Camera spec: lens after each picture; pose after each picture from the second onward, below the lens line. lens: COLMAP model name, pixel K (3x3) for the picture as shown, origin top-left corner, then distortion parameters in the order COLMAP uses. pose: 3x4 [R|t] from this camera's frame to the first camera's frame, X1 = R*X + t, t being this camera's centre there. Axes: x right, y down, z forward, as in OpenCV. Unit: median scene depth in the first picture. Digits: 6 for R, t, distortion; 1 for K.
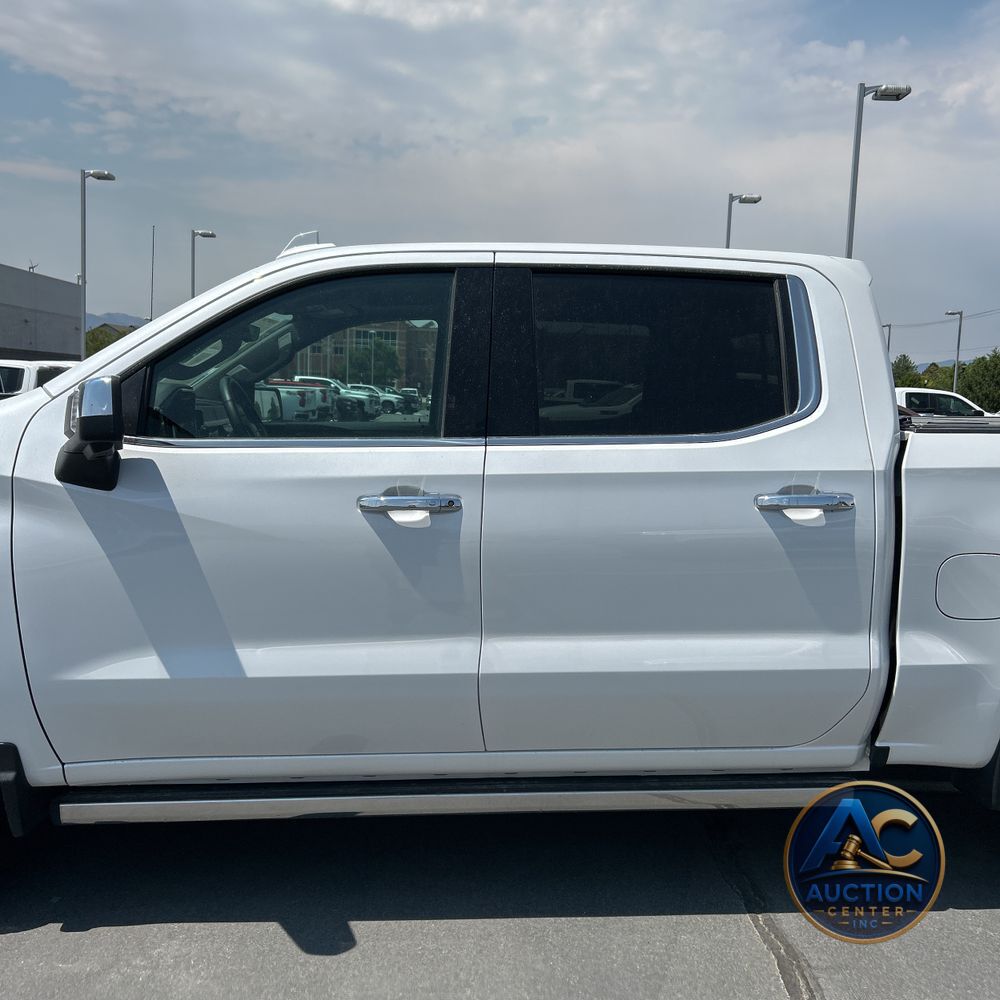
lens RADIAL K [[945.7, 0, 513.8], [0, 945.7, 527.9], [0, 0, 1]] dist [0.020194, 0.004333]
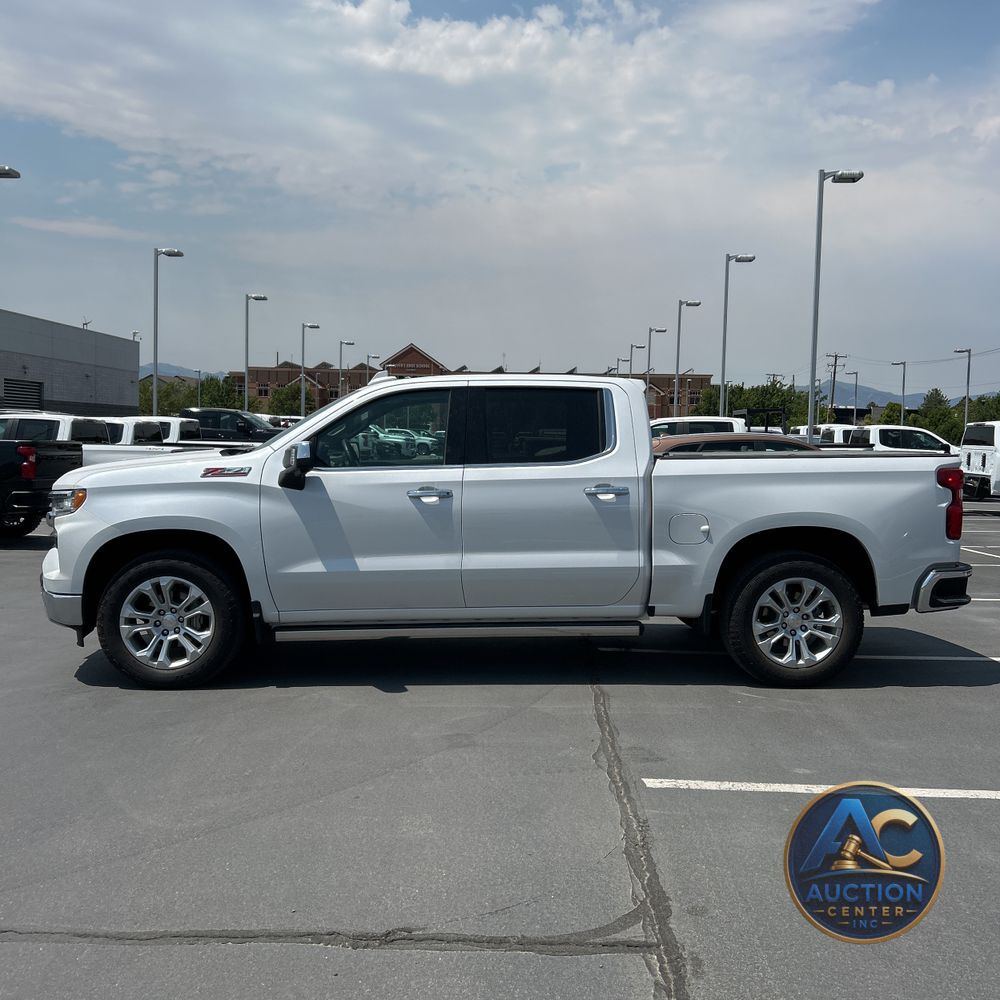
lens RADIAL K [[1000.3, 0, 500.0], [0, 1000.3, 500.0], [0, 0, 1]] dist [0.020553, -0.003088]
pose [[0.998292, -0.015223, -0.056396, 0.013550], [0.010978, 0.997136, -0.074831, 0.011974], [0.057374, 0.074084, 0.995600, -0.097102]]
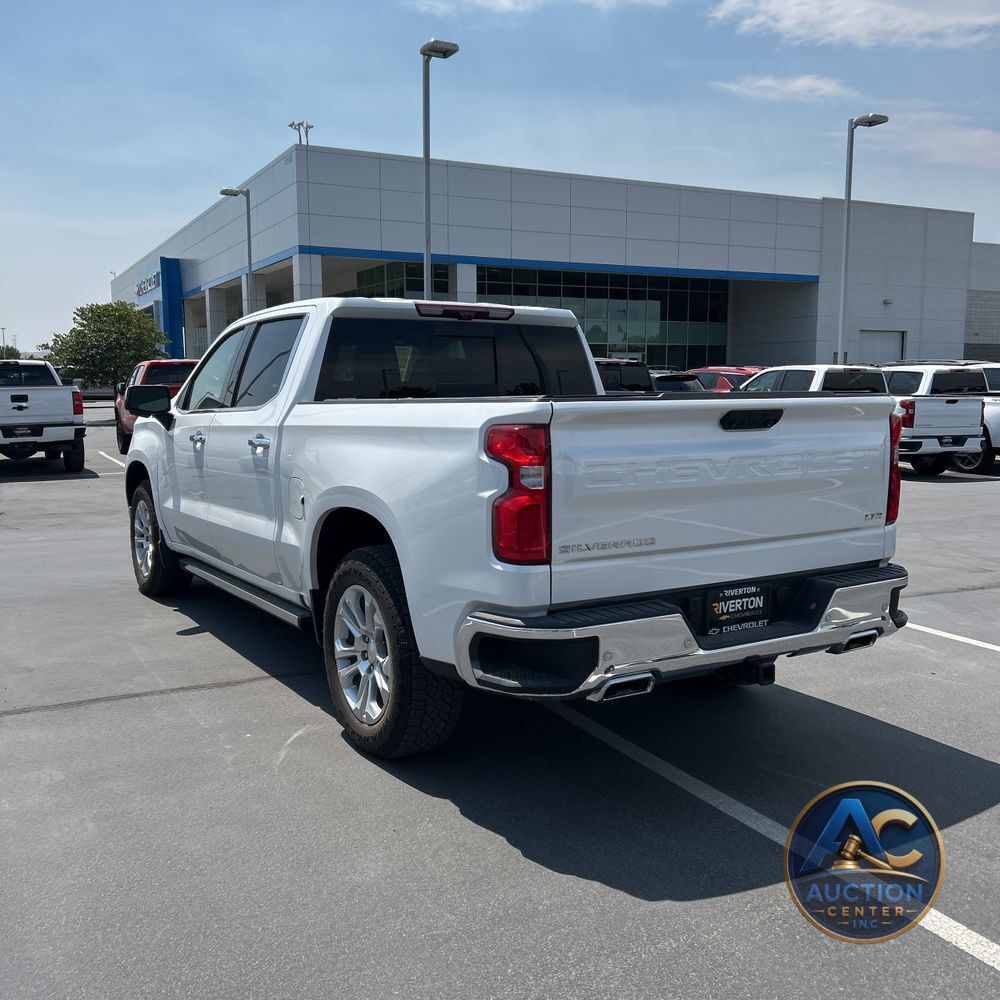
lens RADIAL K [[1000.3, 0, 500.0], [0, 1000.3, 500.0], [0, 0, 1]] dist [0.020553, -0.003088]
pose [[0.457212, 0.068682, -0.886702, 0.159947], [-0.103749, 0.994325, 0.023522, -0.000869], [0.883285, 0.081239, 0.461743, 0.037827]]
